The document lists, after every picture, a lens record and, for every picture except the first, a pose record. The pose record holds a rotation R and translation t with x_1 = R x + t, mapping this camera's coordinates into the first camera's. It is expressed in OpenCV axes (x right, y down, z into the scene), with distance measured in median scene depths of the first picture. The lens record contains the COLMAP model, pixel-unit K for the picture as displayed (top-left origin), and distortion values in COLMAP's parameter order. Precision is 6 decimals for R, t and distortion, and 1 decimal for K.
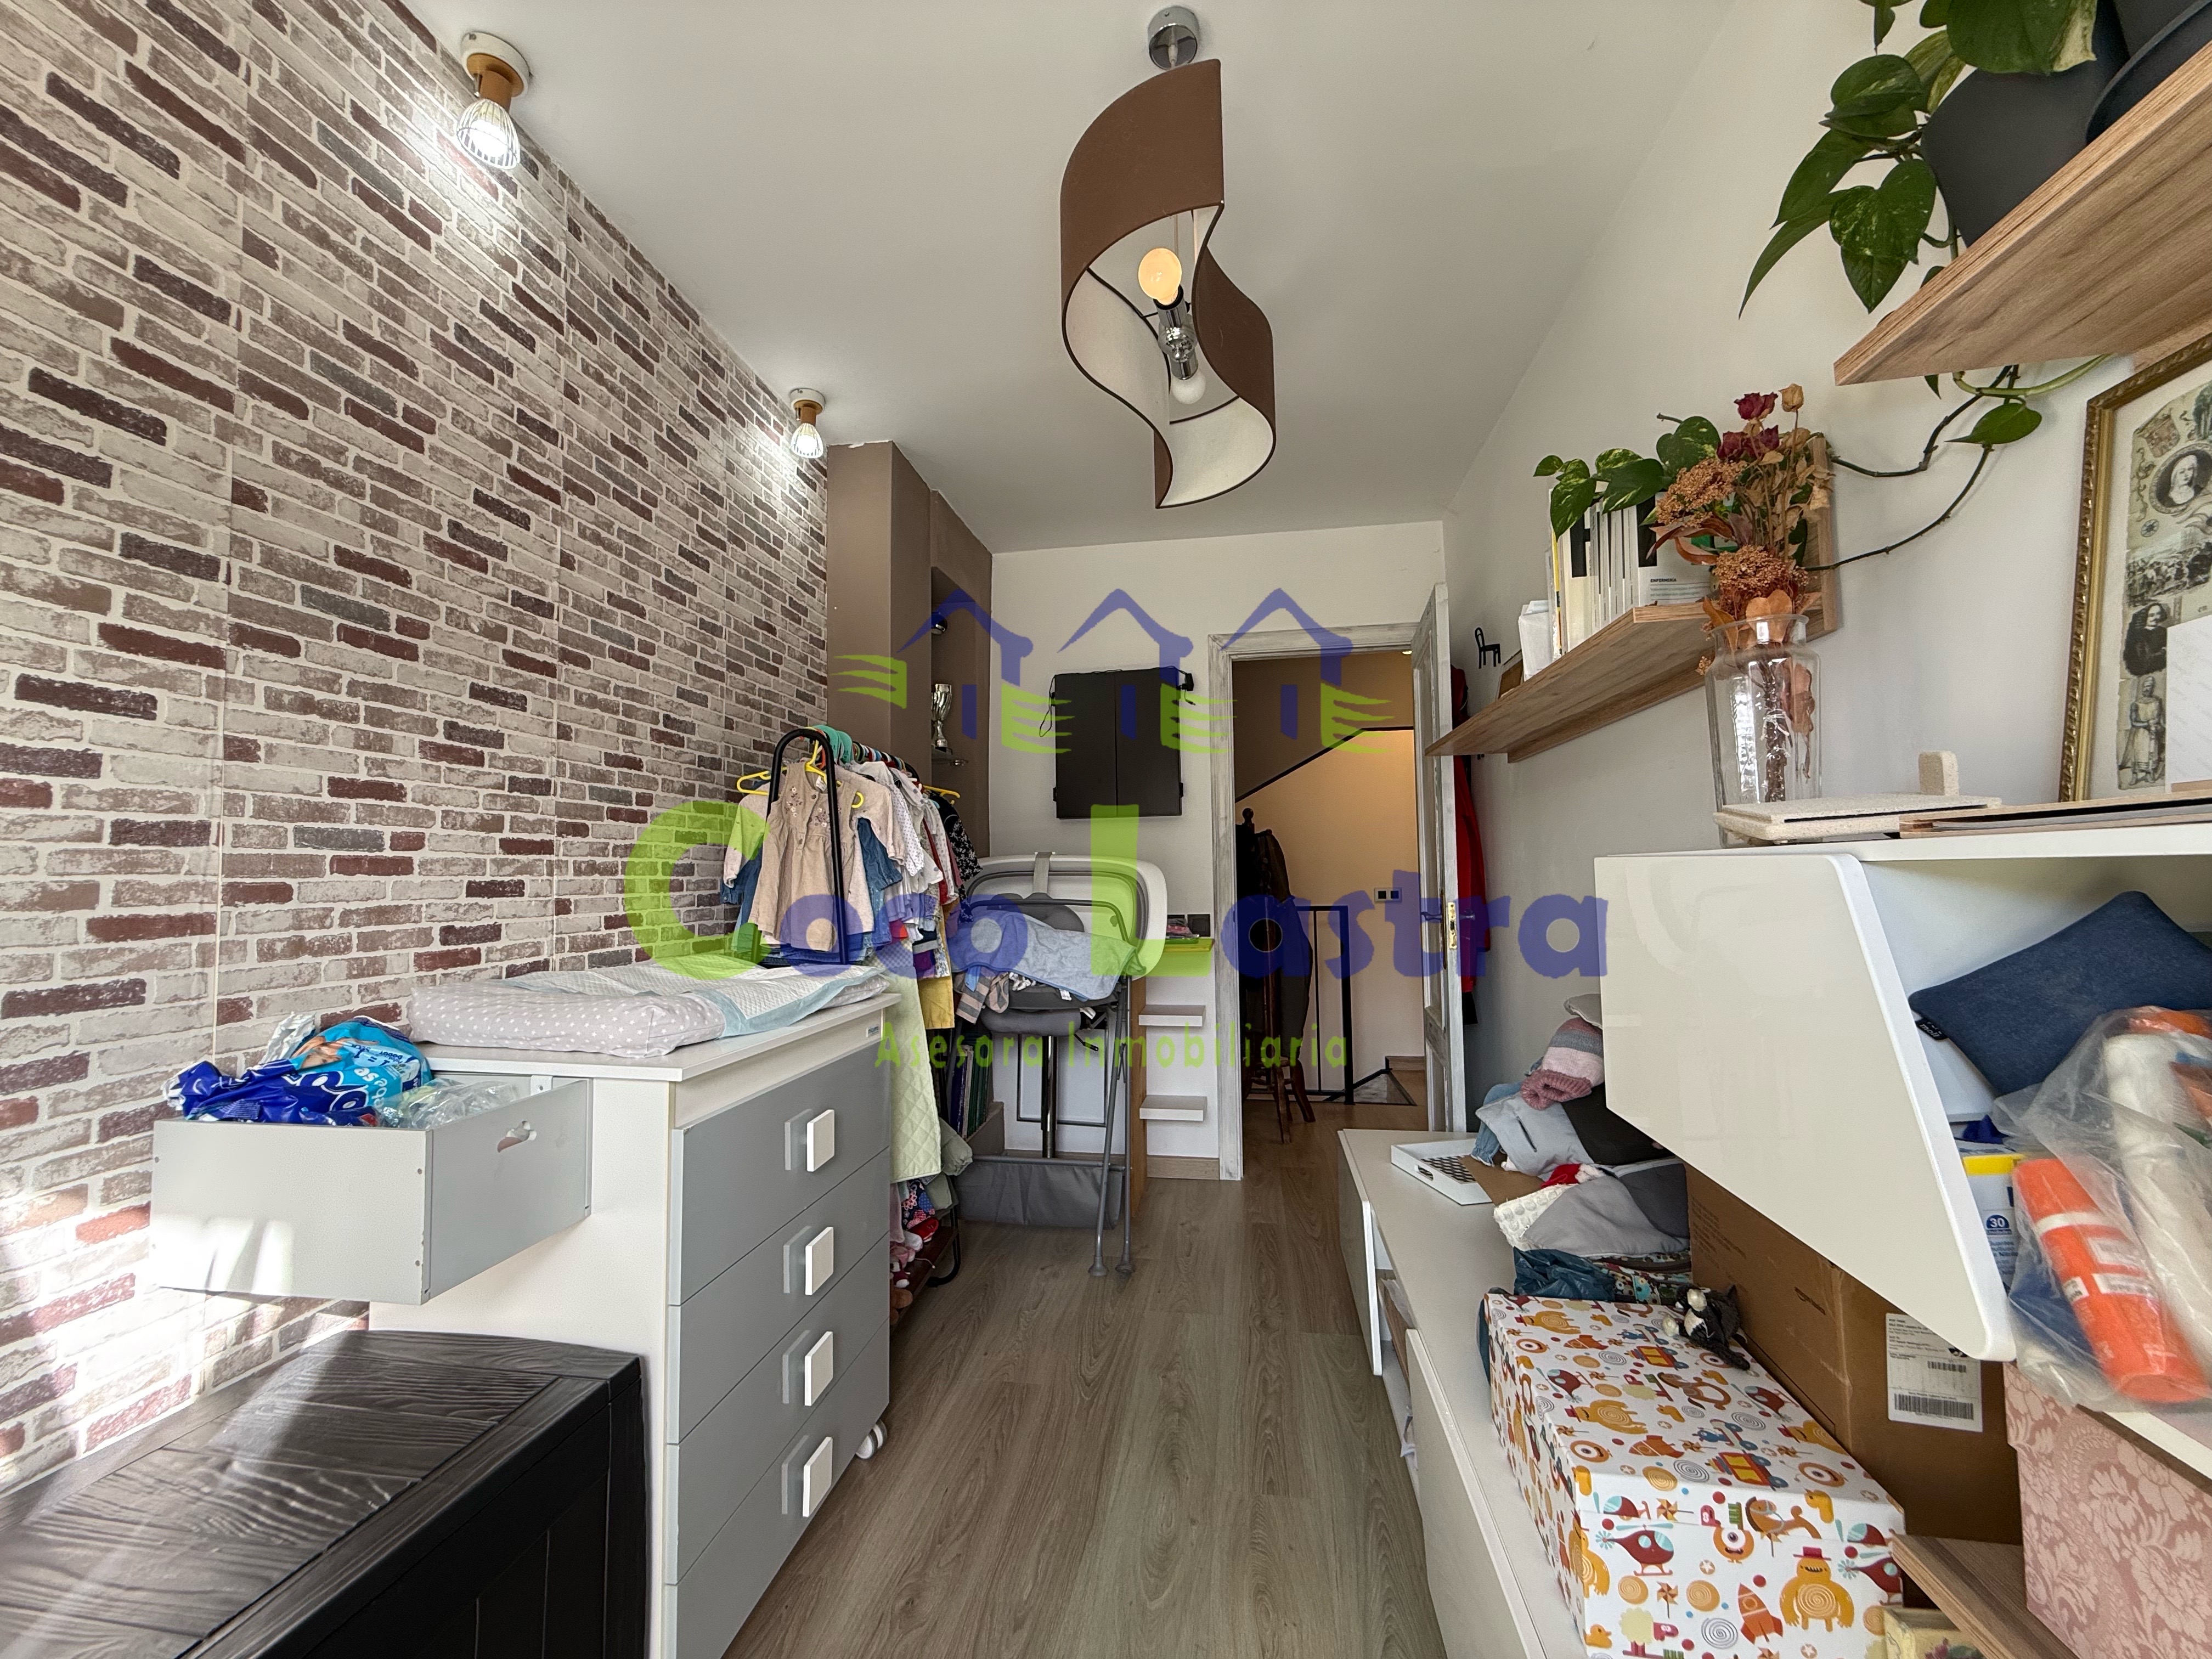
lens RADIAL K [[880.4, 0, 1093.0], [0, 880.4, 828.0], [0, 0, 1]] dist [-0.000278, -0.000022]
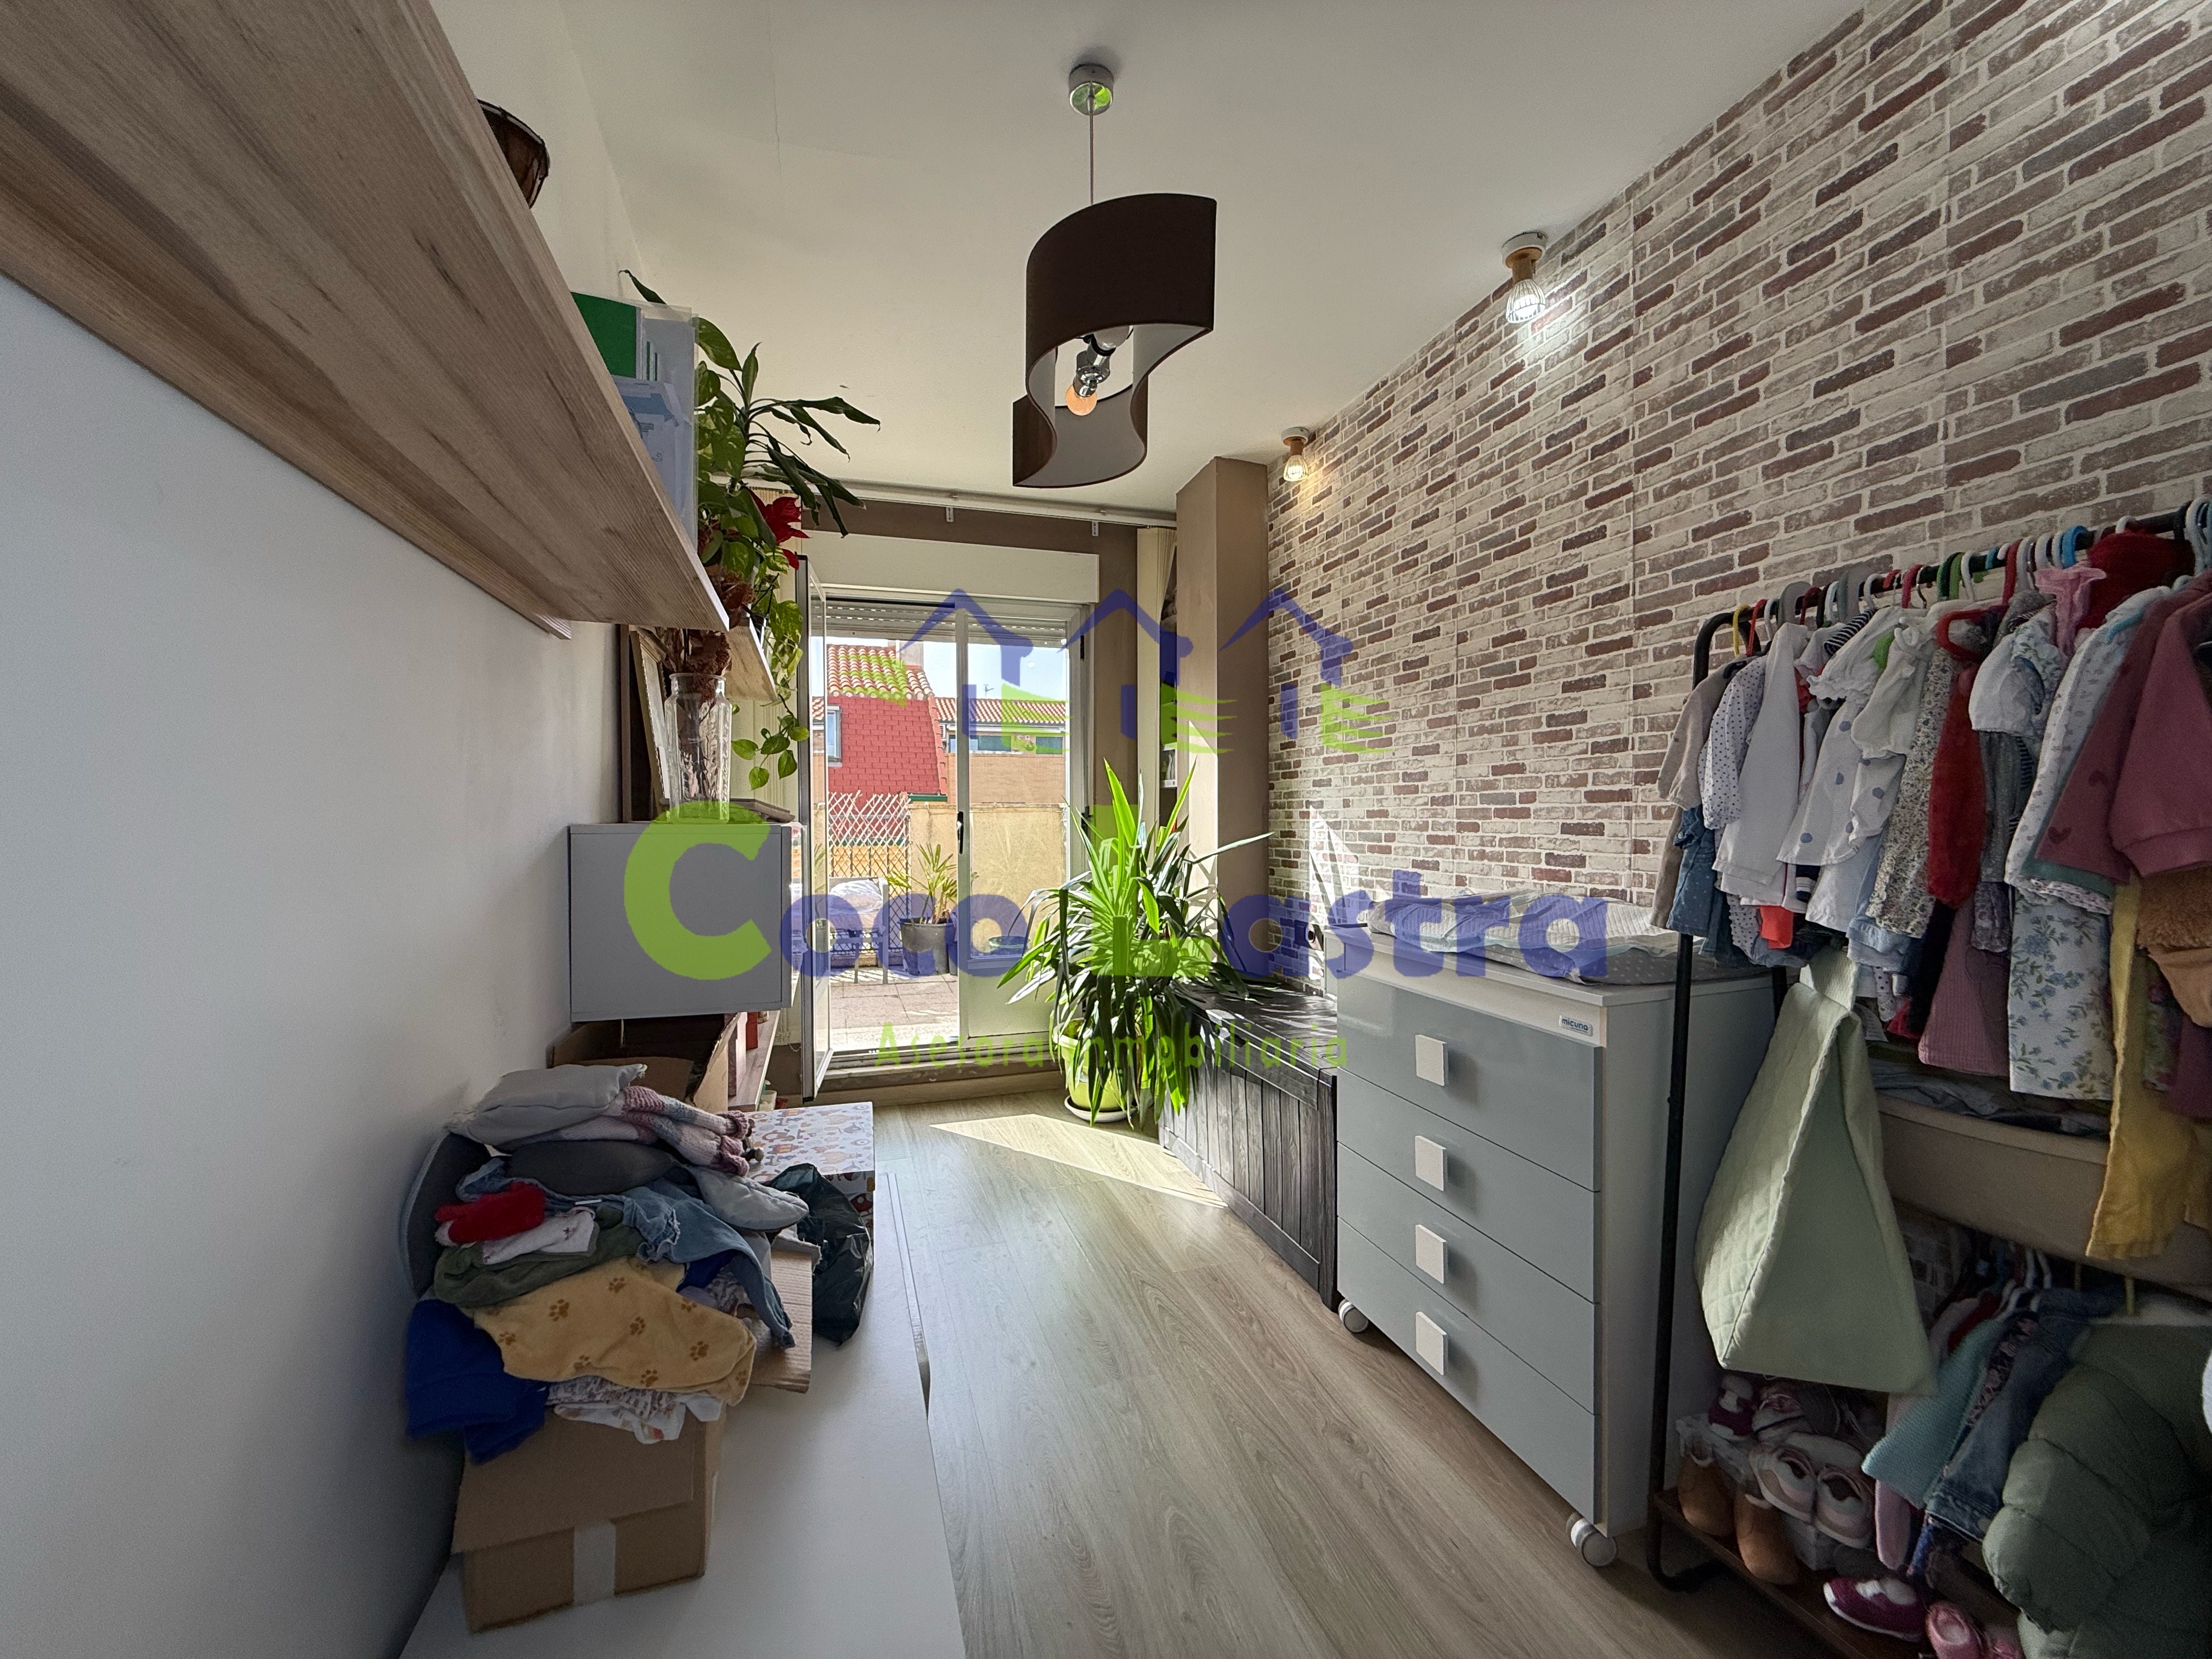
lens RADIAL K [[880.4, 0, 1100.2], [0, 880.4, 823.2], [0, 0, 1]] dist [-0.000278, -0.000022]
pose [[-0.890931, 0.023839, -0.453512, 0.605875], [0.044010, 0.998453, -0.033974, 0.076394], [0.452001, -0.050227, -0.890602, 1.935255]]
